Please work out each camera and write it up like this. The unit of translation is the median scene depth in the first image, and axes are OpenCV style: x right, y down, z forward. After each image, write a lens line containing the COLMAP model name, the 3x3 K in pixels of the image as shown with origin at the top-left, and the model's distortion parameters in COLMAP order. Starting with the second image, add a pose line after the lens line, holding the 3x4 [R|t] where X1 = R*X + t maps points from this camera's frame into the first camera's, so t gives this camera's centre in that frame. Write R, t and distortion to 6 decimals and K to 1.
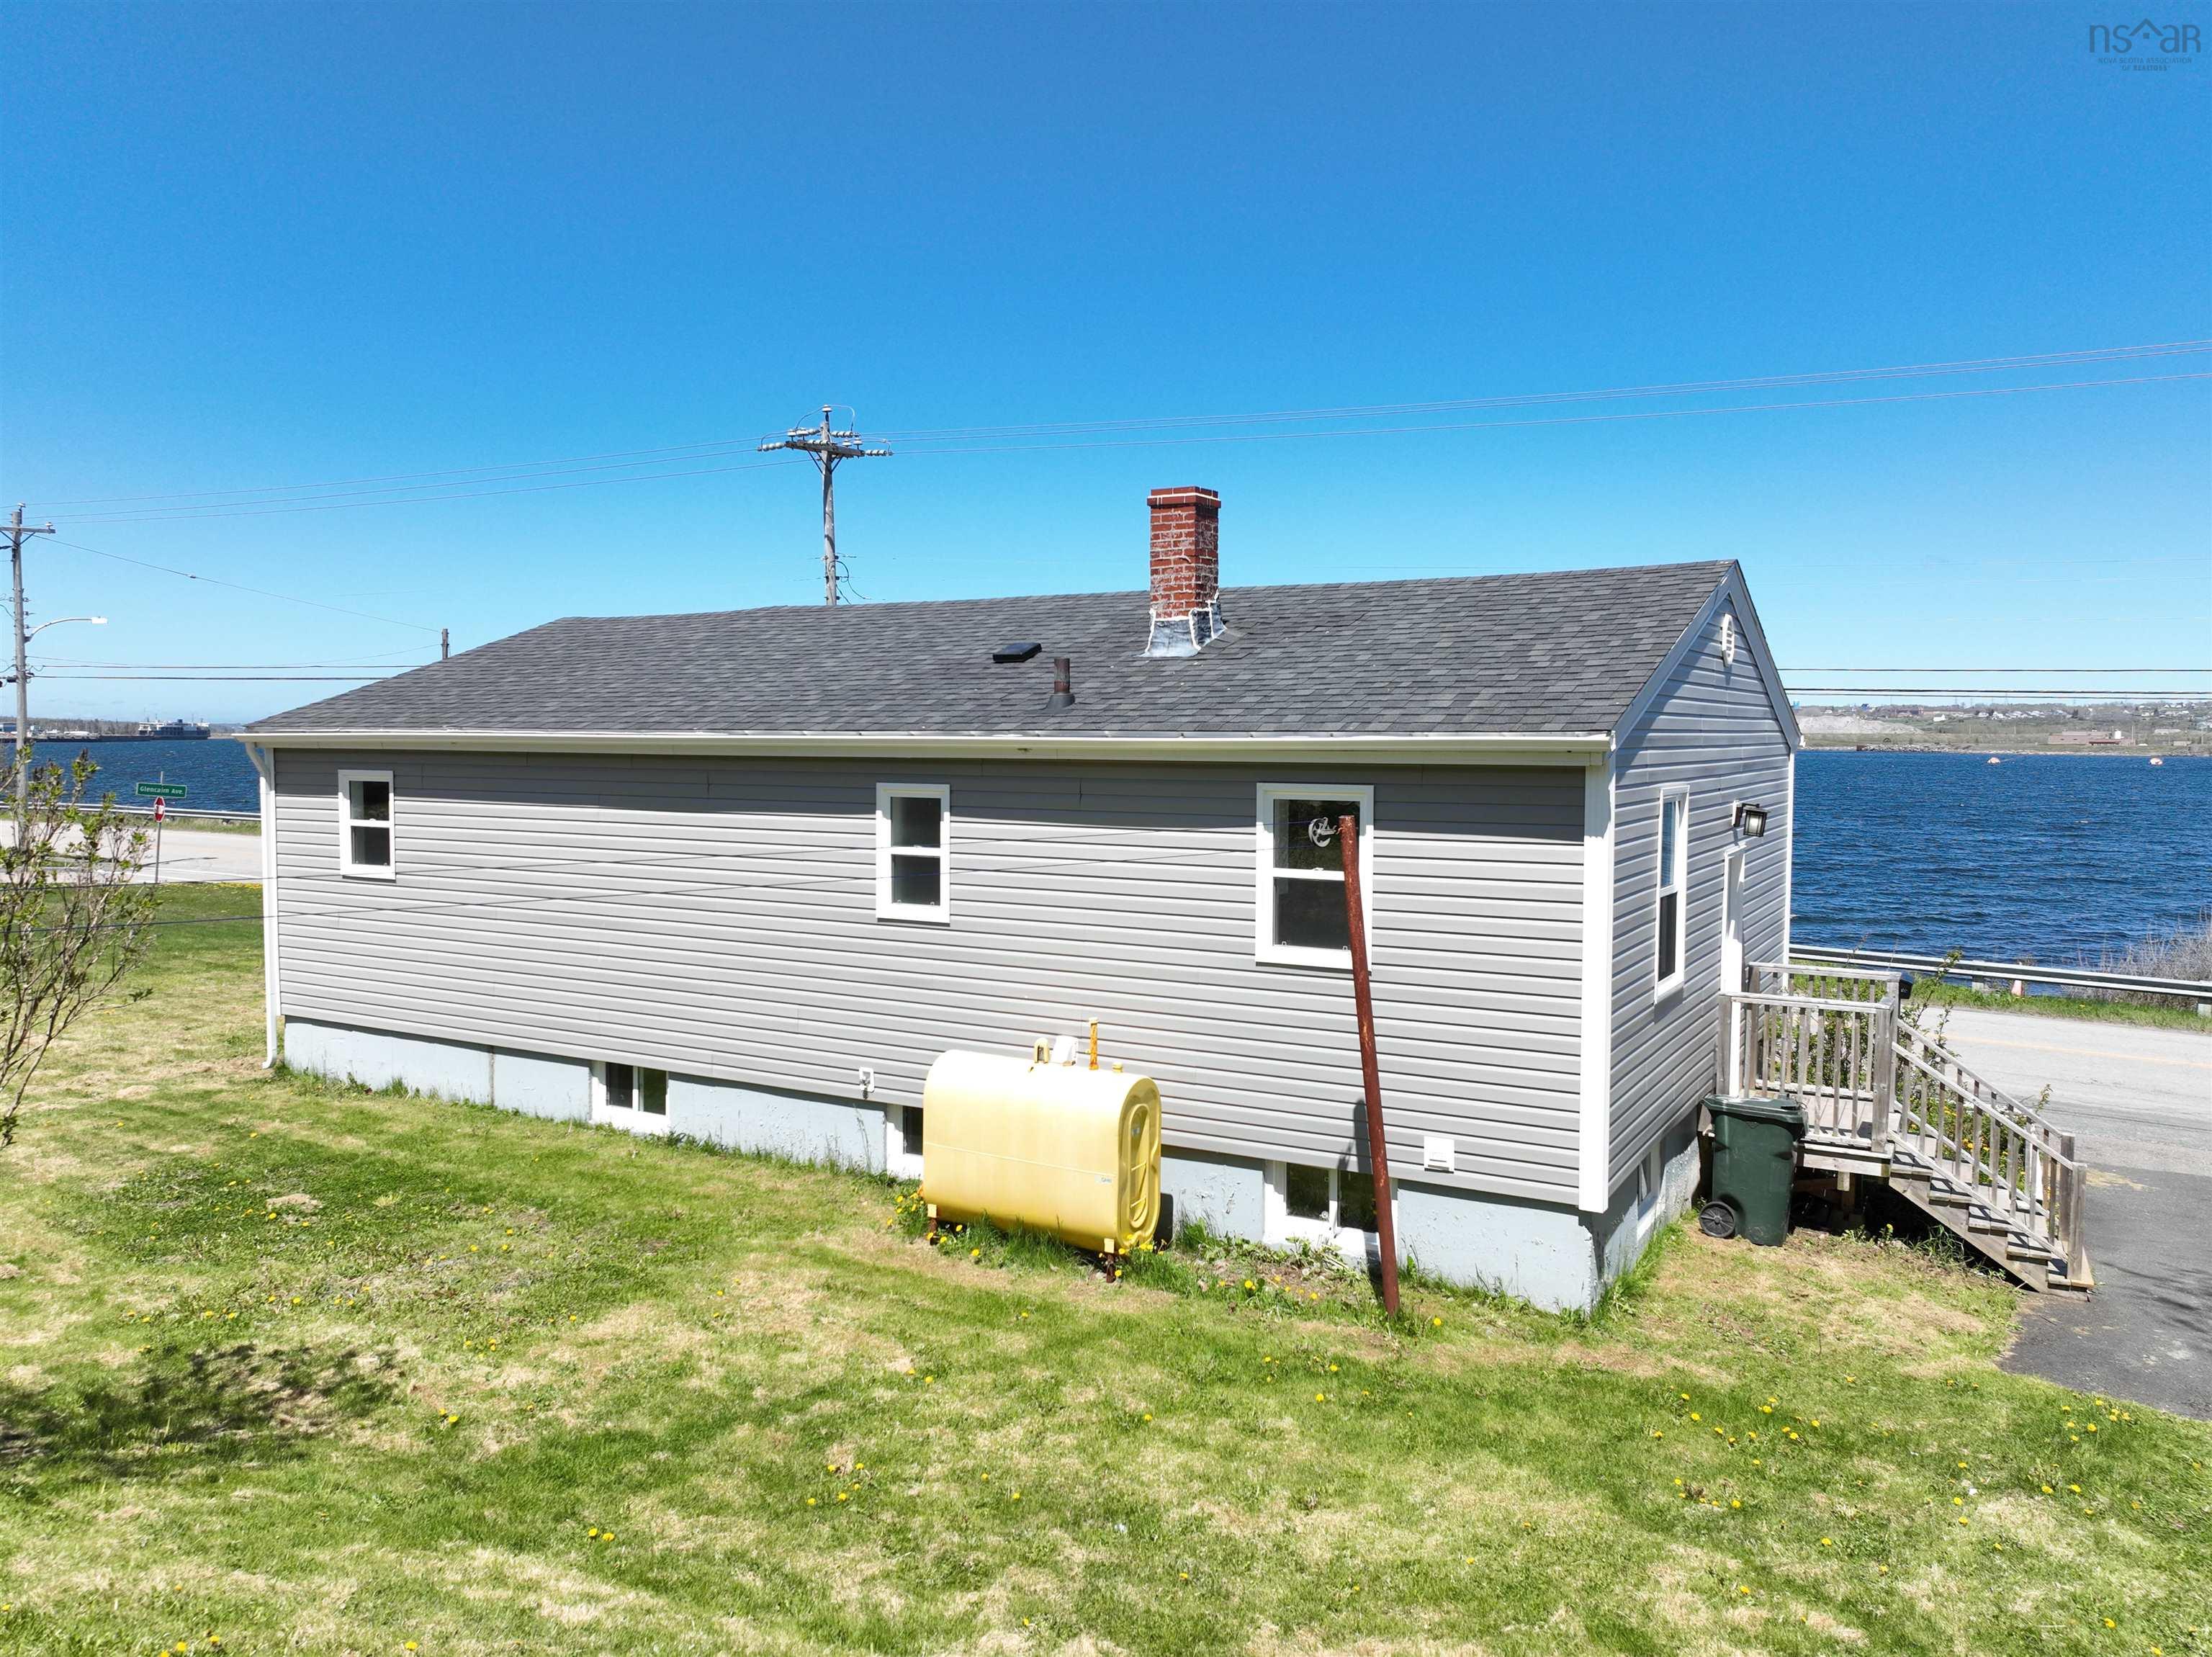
lens RADIAL K [[1628.2, 0, 1115.6], [0, 1628.2, 832.7], [0, 0, 1]] dist [0.018192, 0.003799]
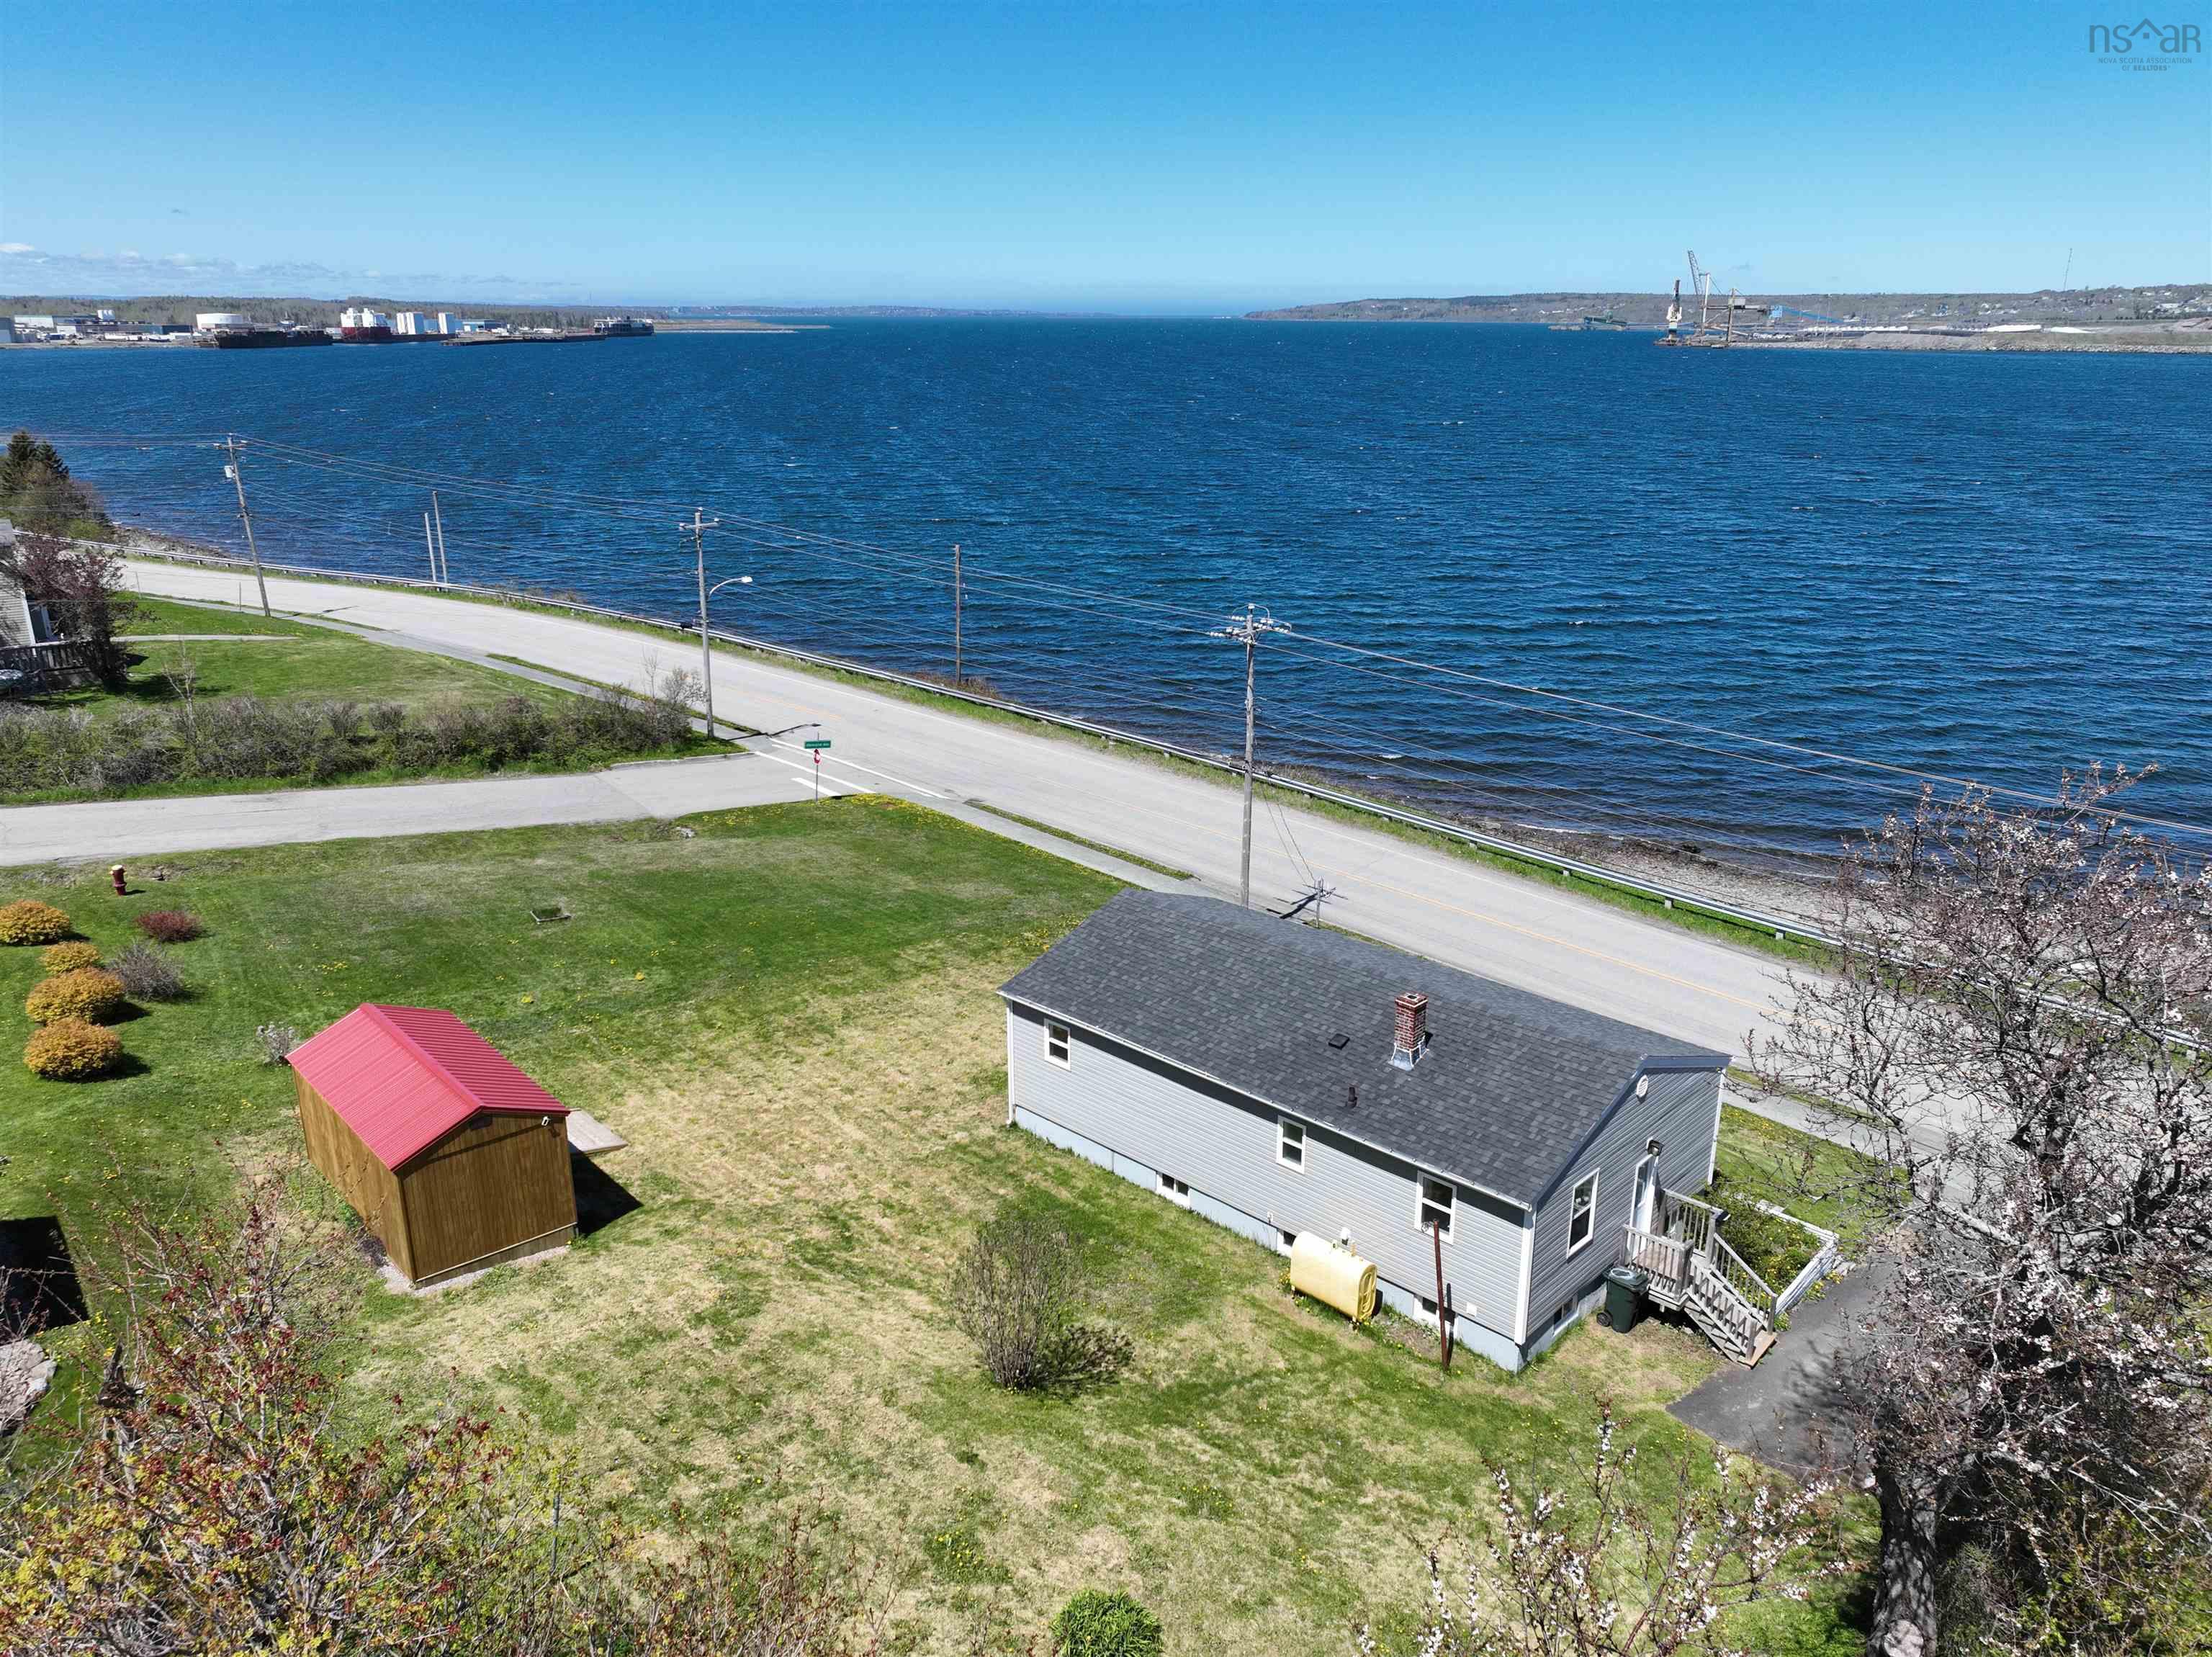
lens RADIAL K [[1628.2, 0, 1115.6], [0, 1628.2, 832.7], [0, 0, 1]] dist [0.018192, 0.003799]
pose [[0.972097, 0.067144, -0.224764, 0.194932], [-0.009373, 0.968512, 0.248791, -1.425351], [0.234391, -0.239742, 0.942117, -1.767709]]
